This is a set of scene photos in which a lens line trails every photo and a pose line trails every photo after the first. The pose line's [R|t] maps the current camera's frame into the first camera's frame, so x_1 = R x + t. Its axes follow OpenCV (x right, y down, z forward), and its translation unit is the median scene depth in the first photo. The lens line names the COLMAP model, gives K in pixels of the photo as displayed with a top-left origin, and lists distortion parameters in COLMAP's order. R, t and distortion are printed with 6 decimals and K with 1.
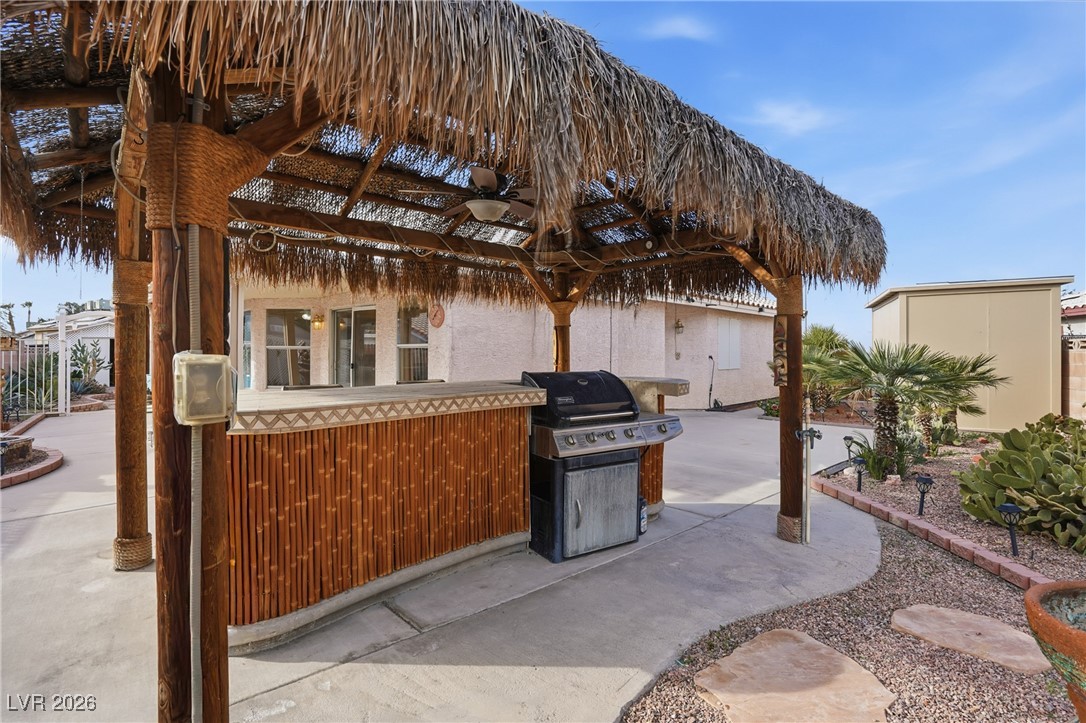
lens RADIAL K [[512.4, 0, 541.3], [0, 512.4, 355.1], [0, 0, 1]] dist [-0.059289, 0.020830]
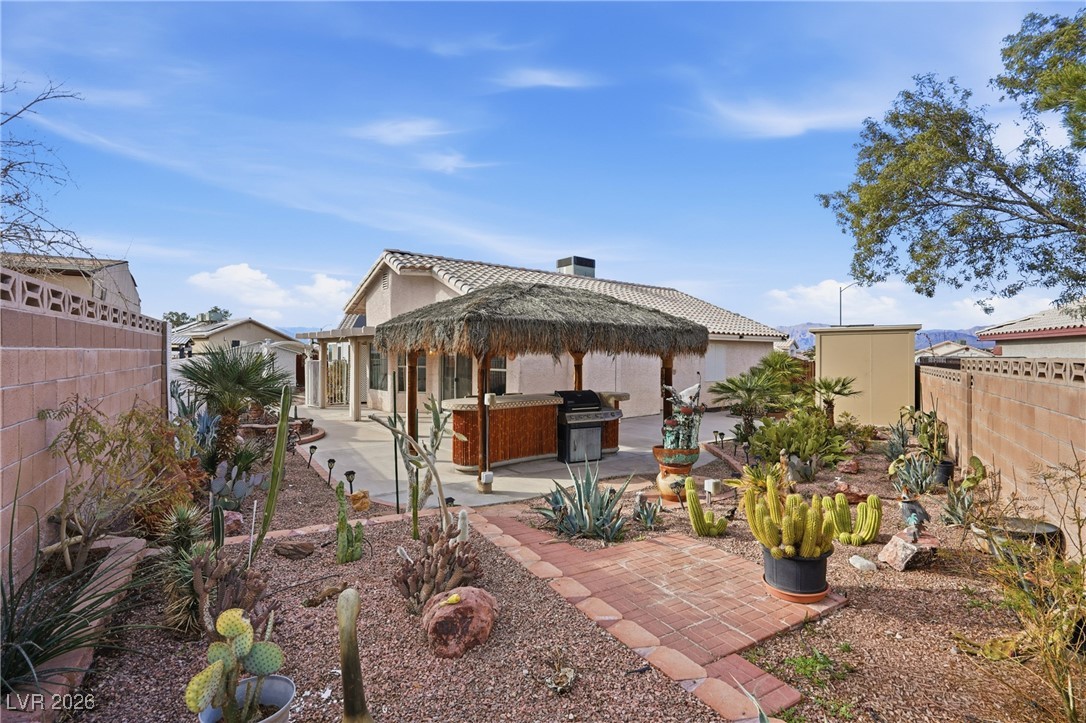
lens RADIAL K [[512.4, 0, 541.3], [0, 512.4, 355.1], [0, 0, 1]] dist [-0.059289, 0.020830]
pose [[0.995221, 0.002896, -0.097602, 0.135961], [-0.003255, 0.999988, -0.003525, -0.126918], [0.097591, 0.003826, 0.995219, -1.439310]]
